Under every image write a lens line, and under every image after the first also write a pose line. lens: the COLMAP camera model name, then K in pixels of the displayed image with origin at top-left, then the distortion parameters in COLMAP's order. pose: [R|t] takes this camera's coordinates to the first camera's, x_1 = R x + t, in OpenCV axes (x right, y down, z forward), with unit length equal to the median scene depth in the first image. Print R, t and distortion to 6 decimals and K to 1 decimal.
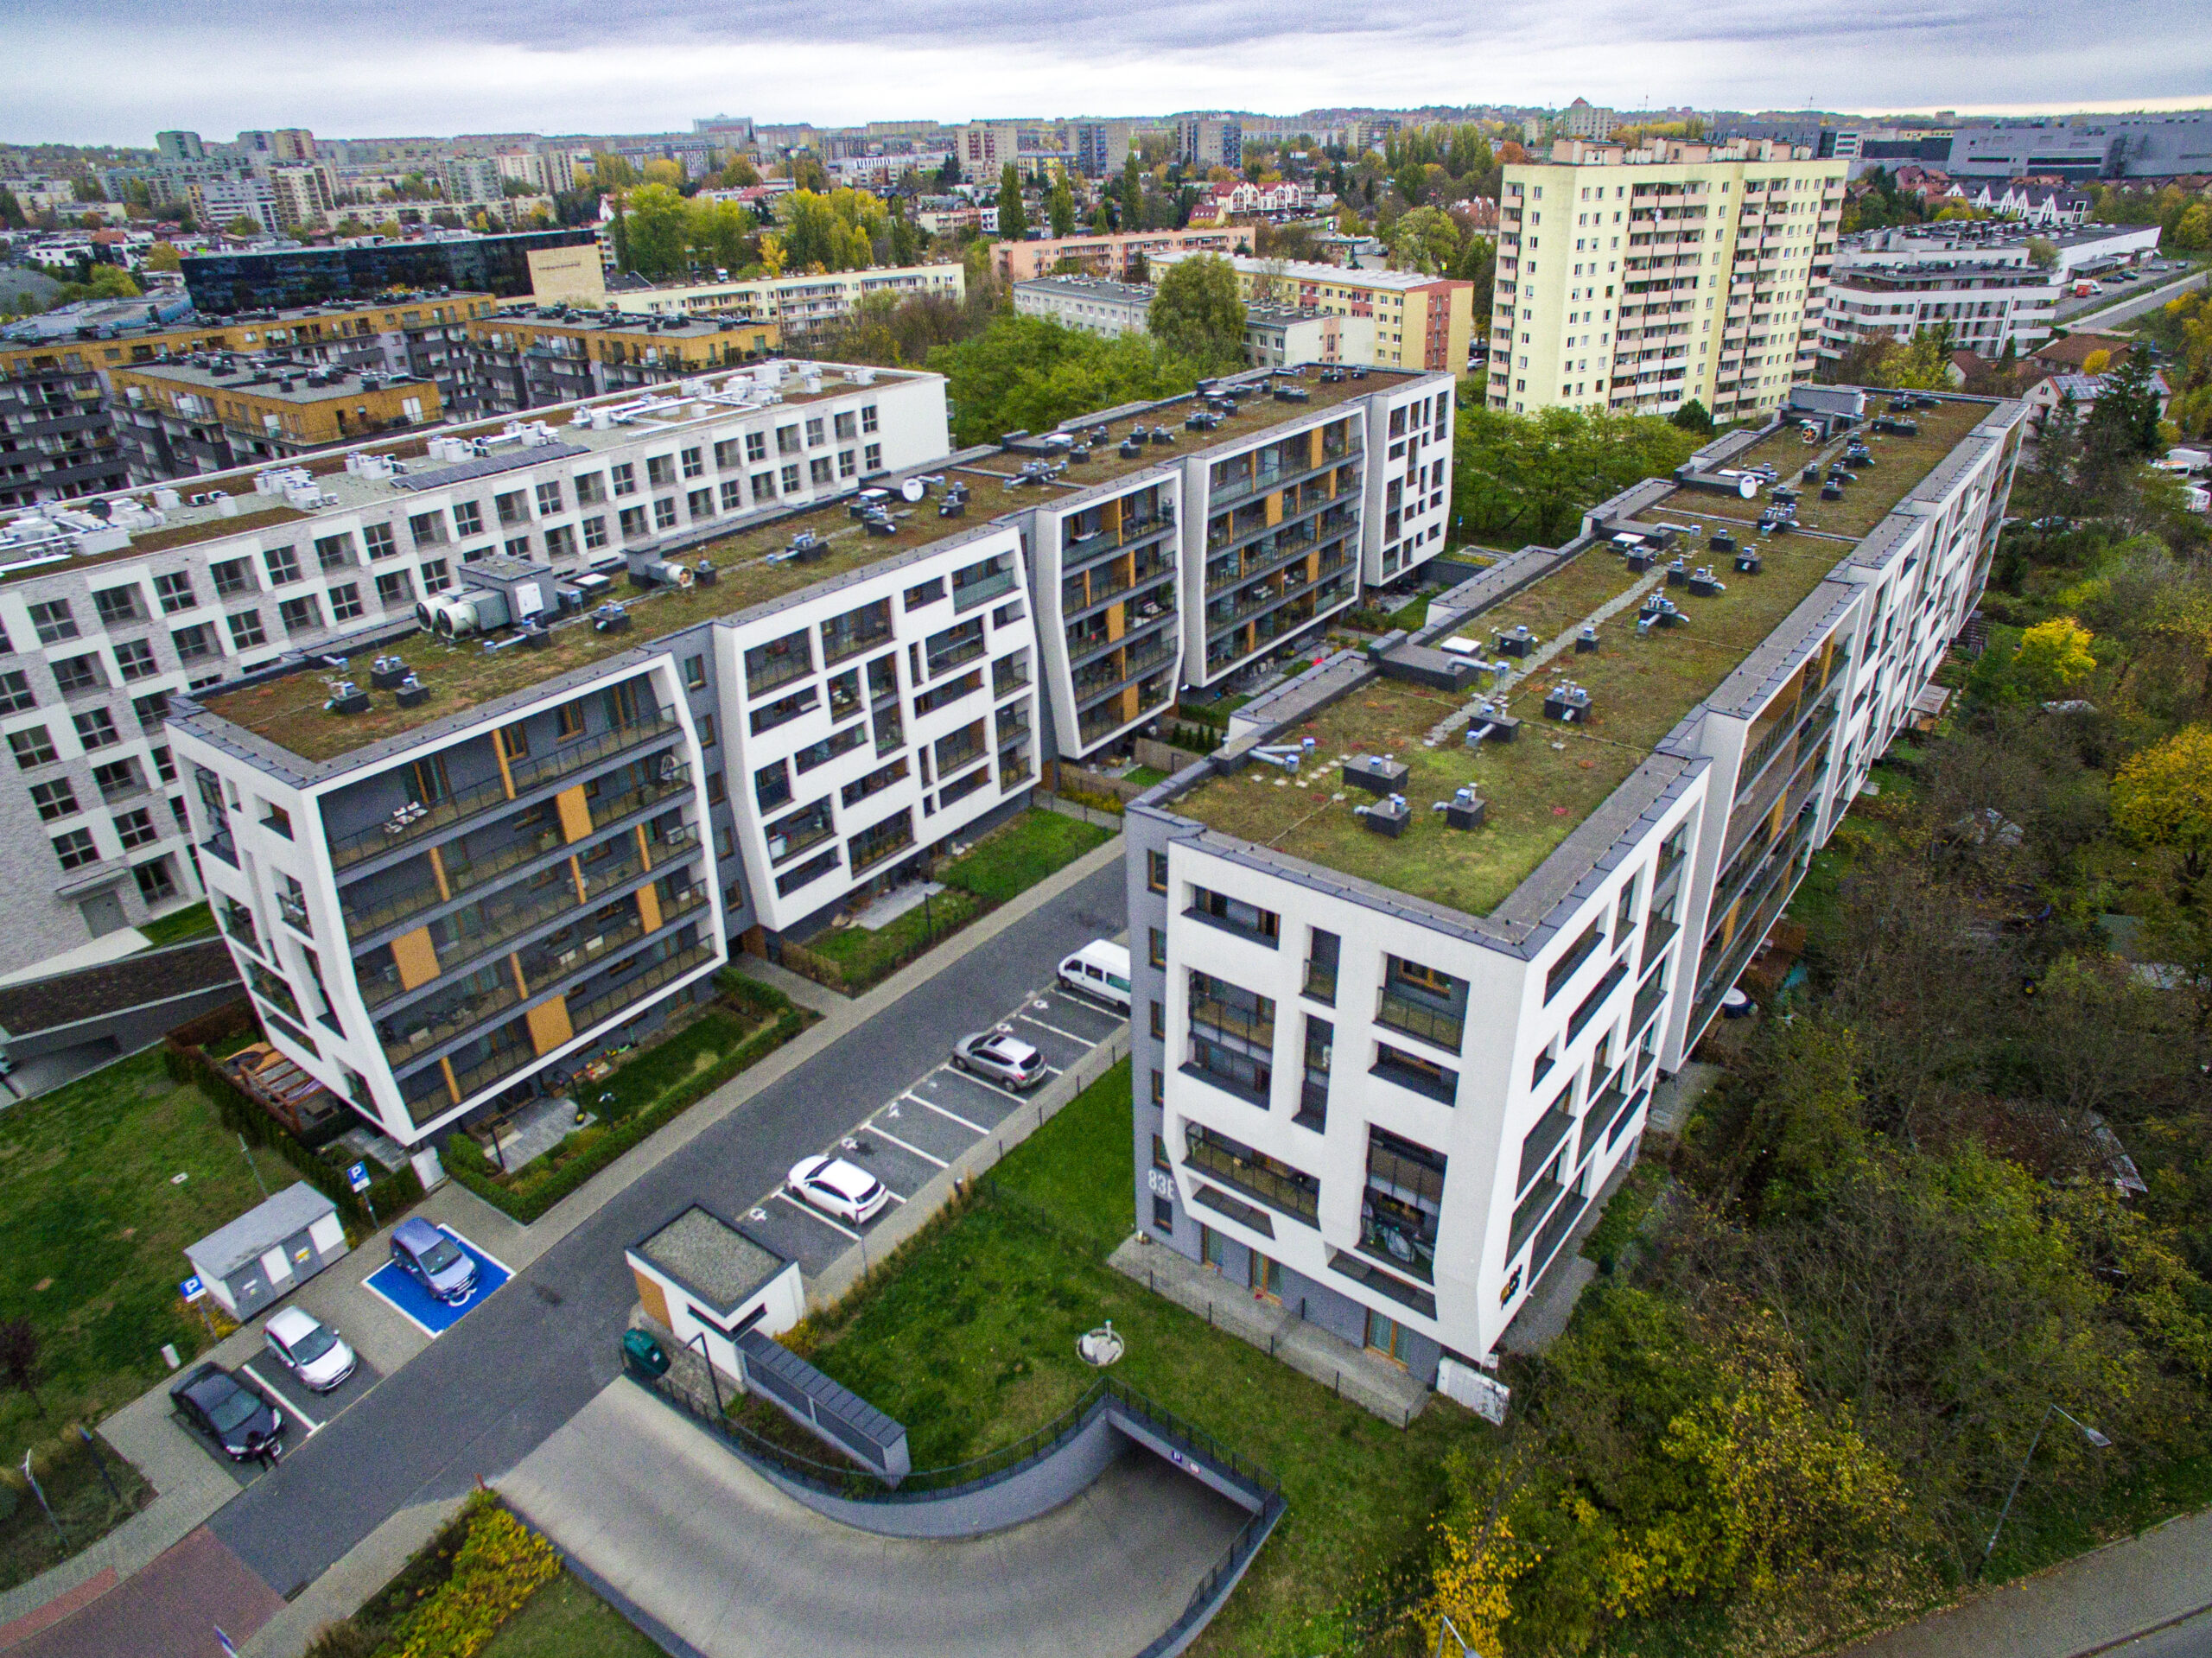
lens RADIAL K [[1384.3, 0, 1129.3], [0, 1384.3, 812.2], [0, 0, 1]] dist [-0.117736, 0.081557]
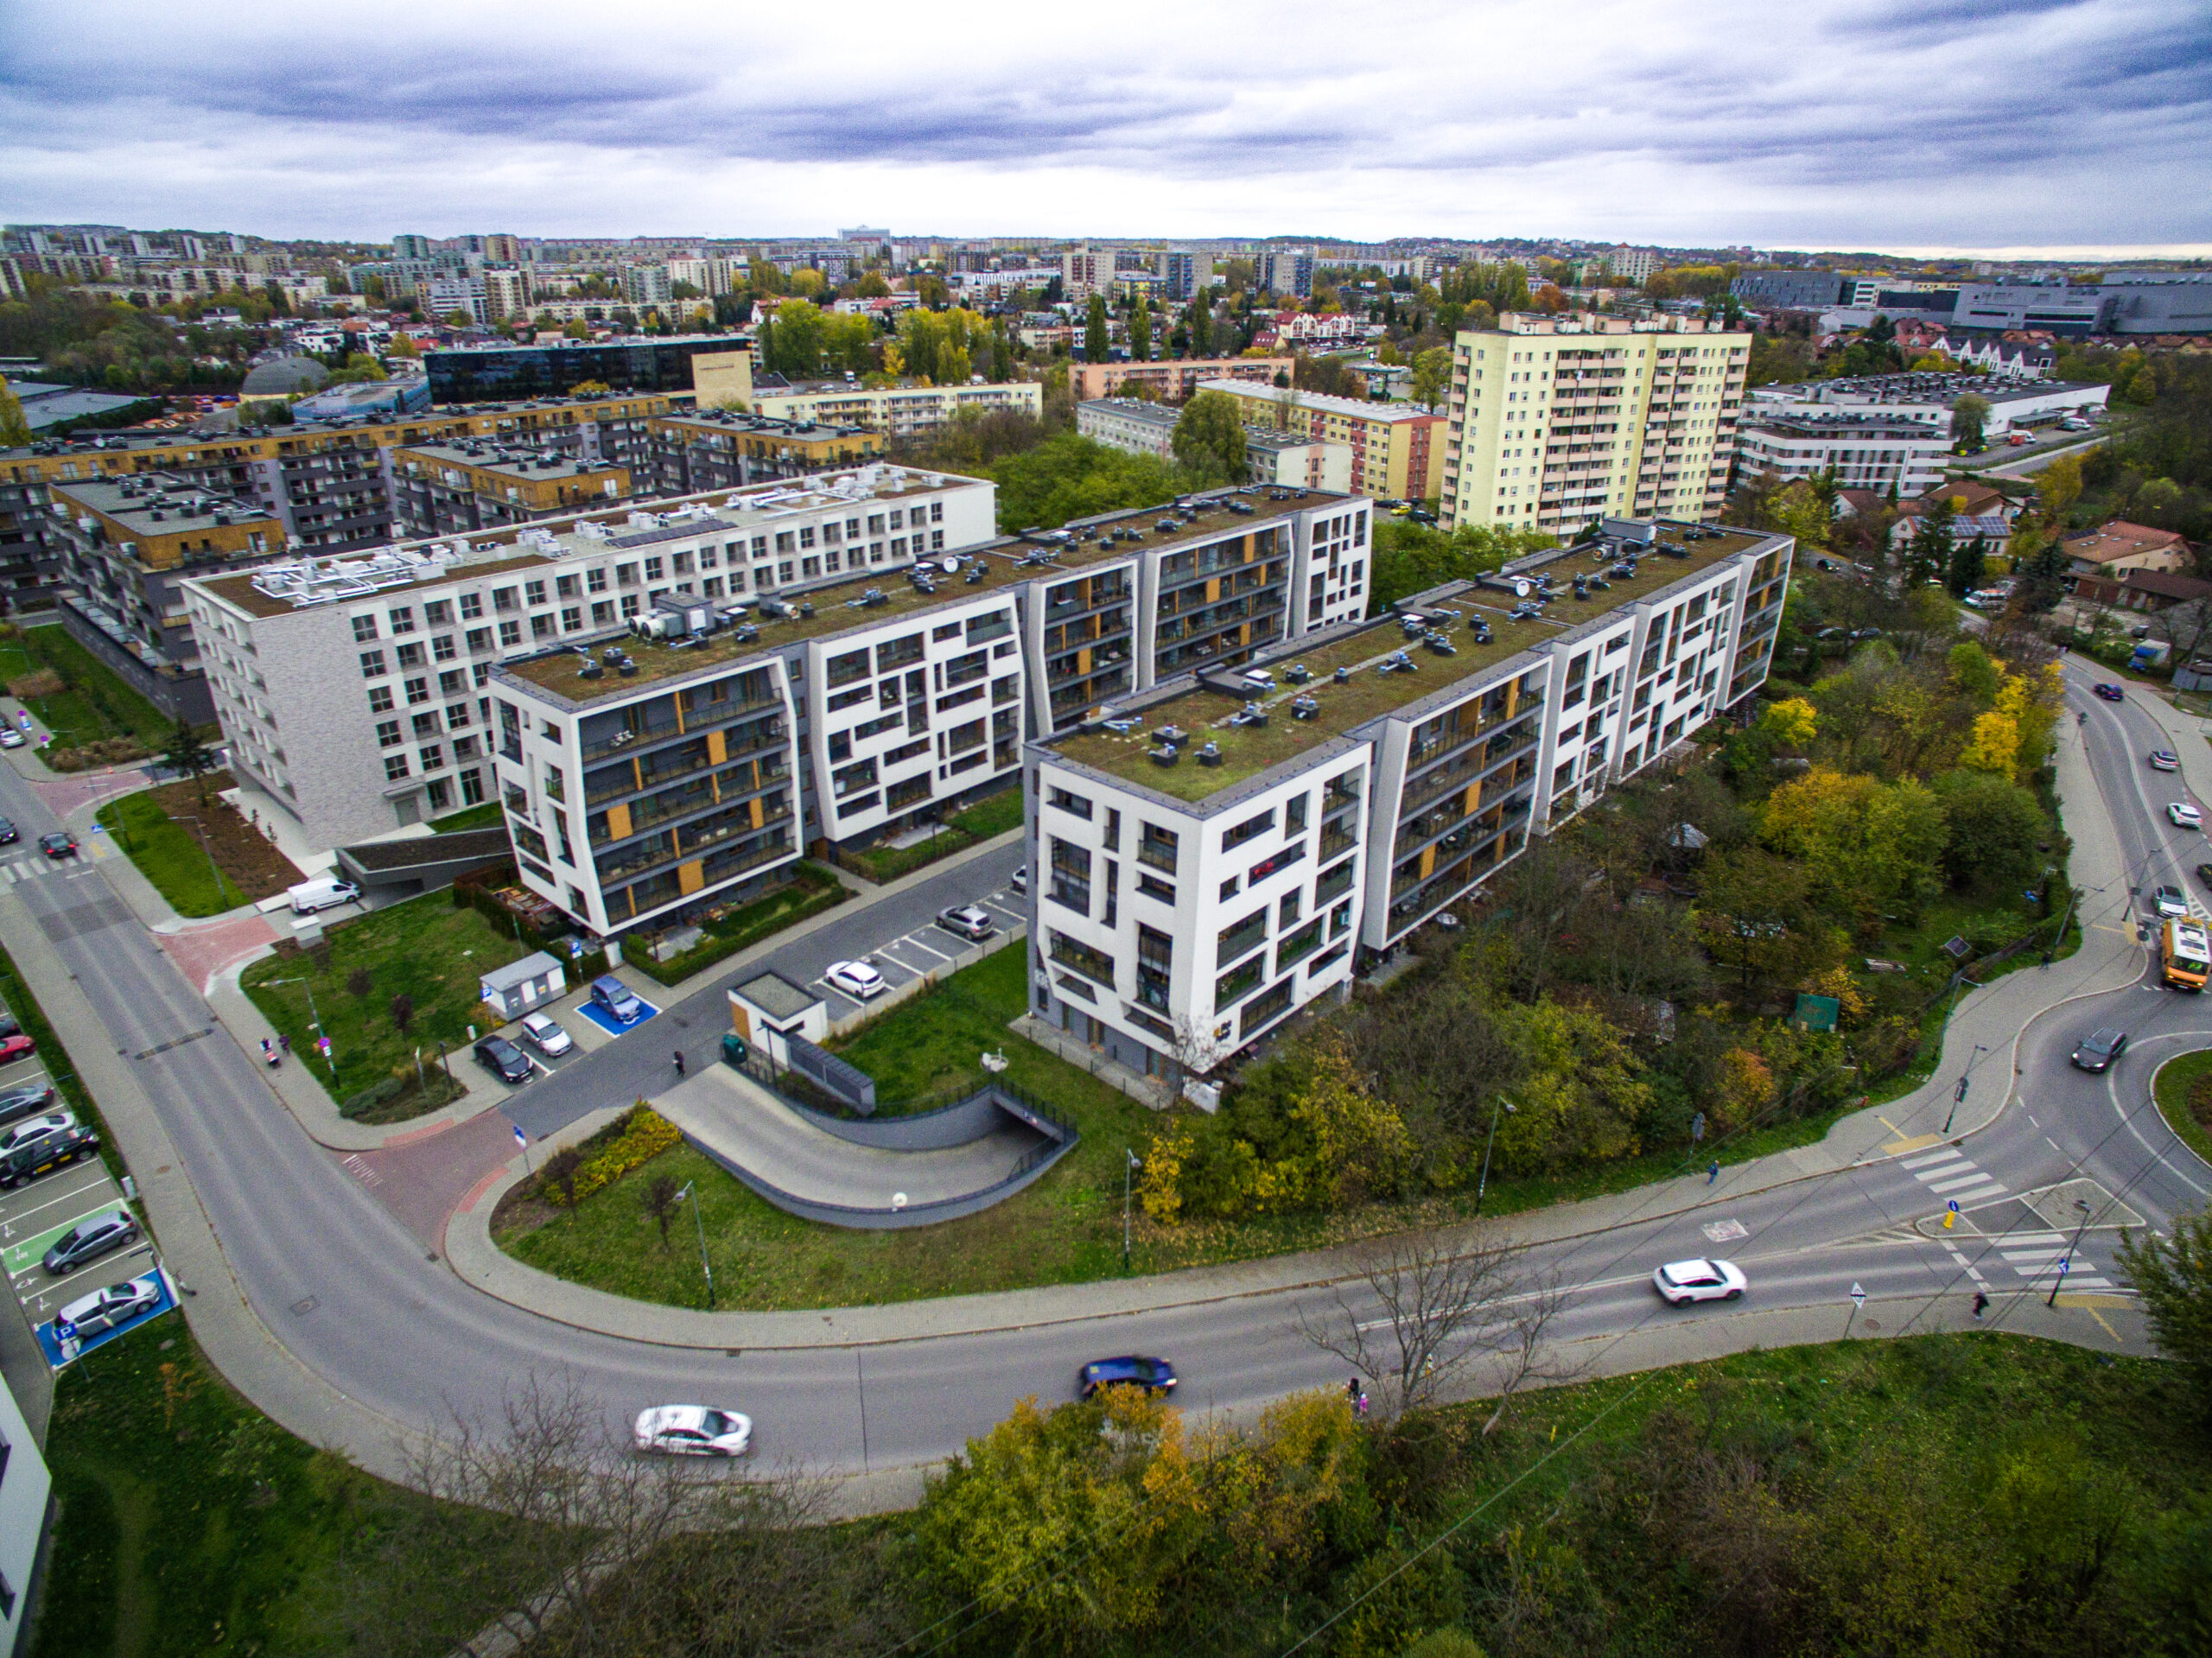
lens RADIAL K [[1281.8, 0, 1104.1], [0, 1281.8, 813.7], [0, 0, 1]] dist [-0.118182, 0.081613]
pose [[0.995506, 0.061208, -0.072260, 0.131808], [-0.064281, 0.997089, -0.041001, 0.084850], [0.069540, 0.045462, 0.996543, -0.373075]]
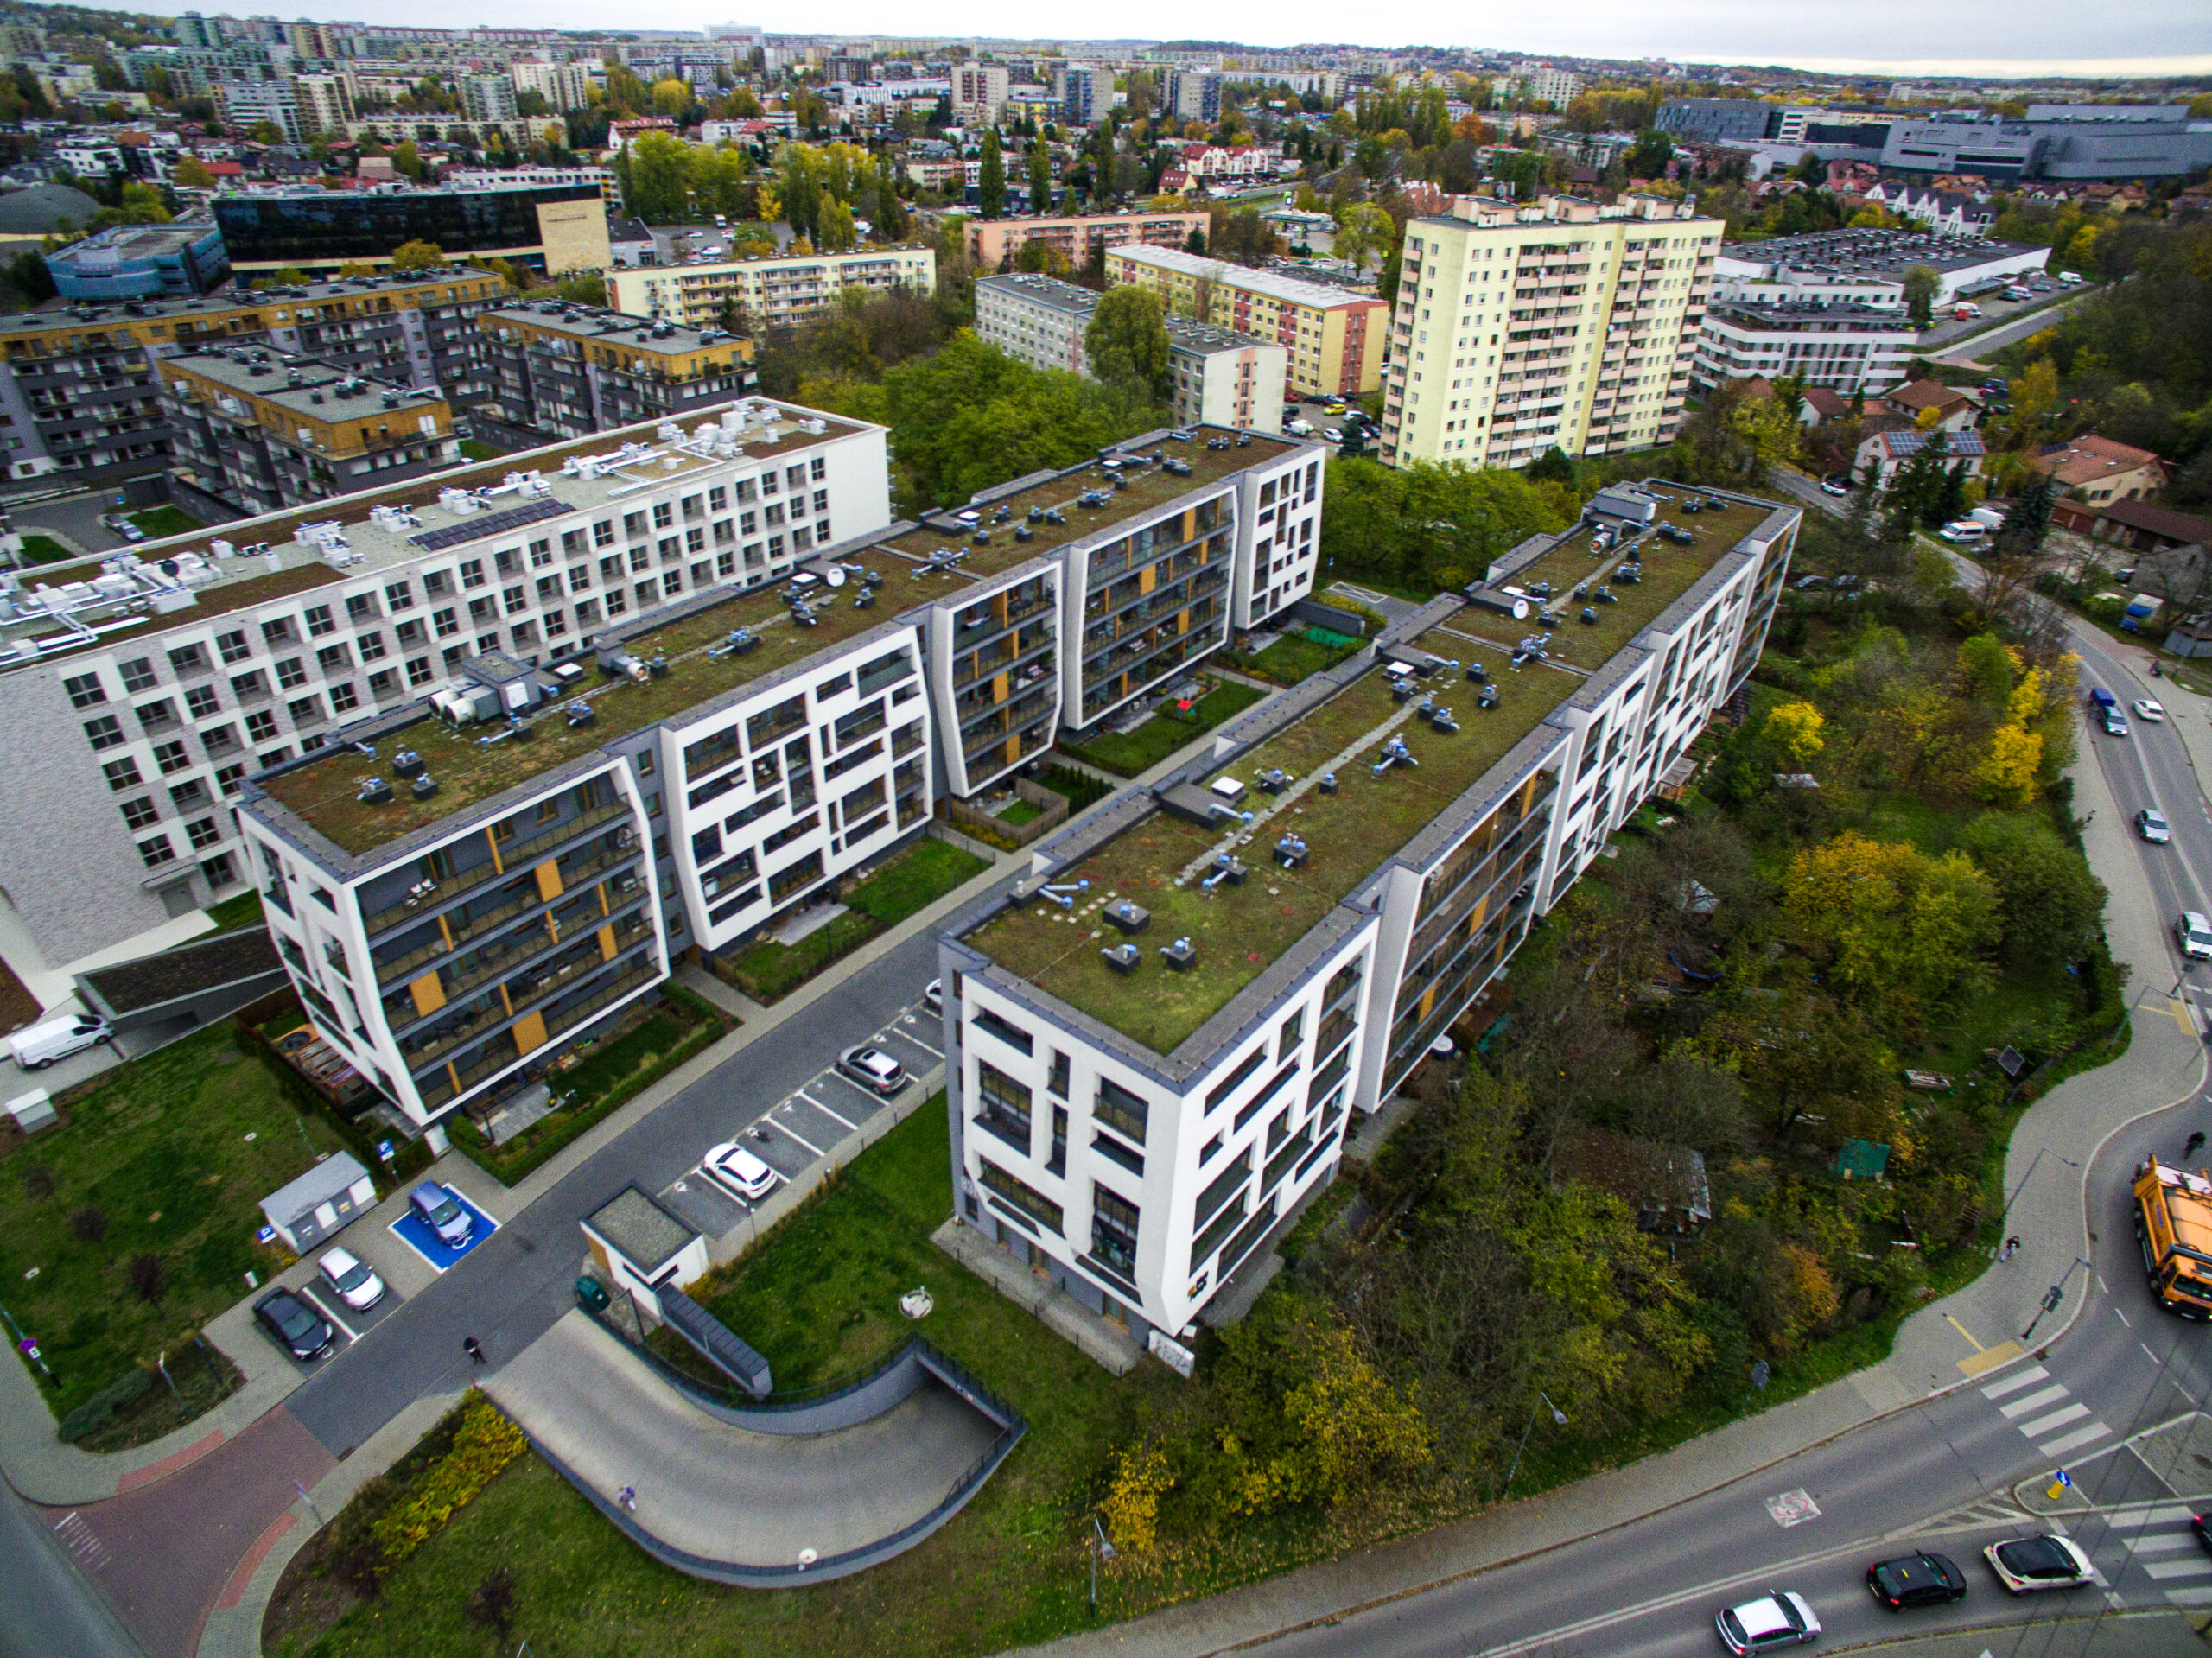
lens RADIAL K [[1281.8, 0, 1104.1], [0, 1281.8, 813.7], [0, 0, 1]] dist [-0.118182, 0.081613]
pose [[0.998872, 0.046354, 0.010302, 0.083686], [-0.047058, 0.995345, 0.084104, -0.141069], [-0.006356, -0.084494, 0.996404, -0.154161]]
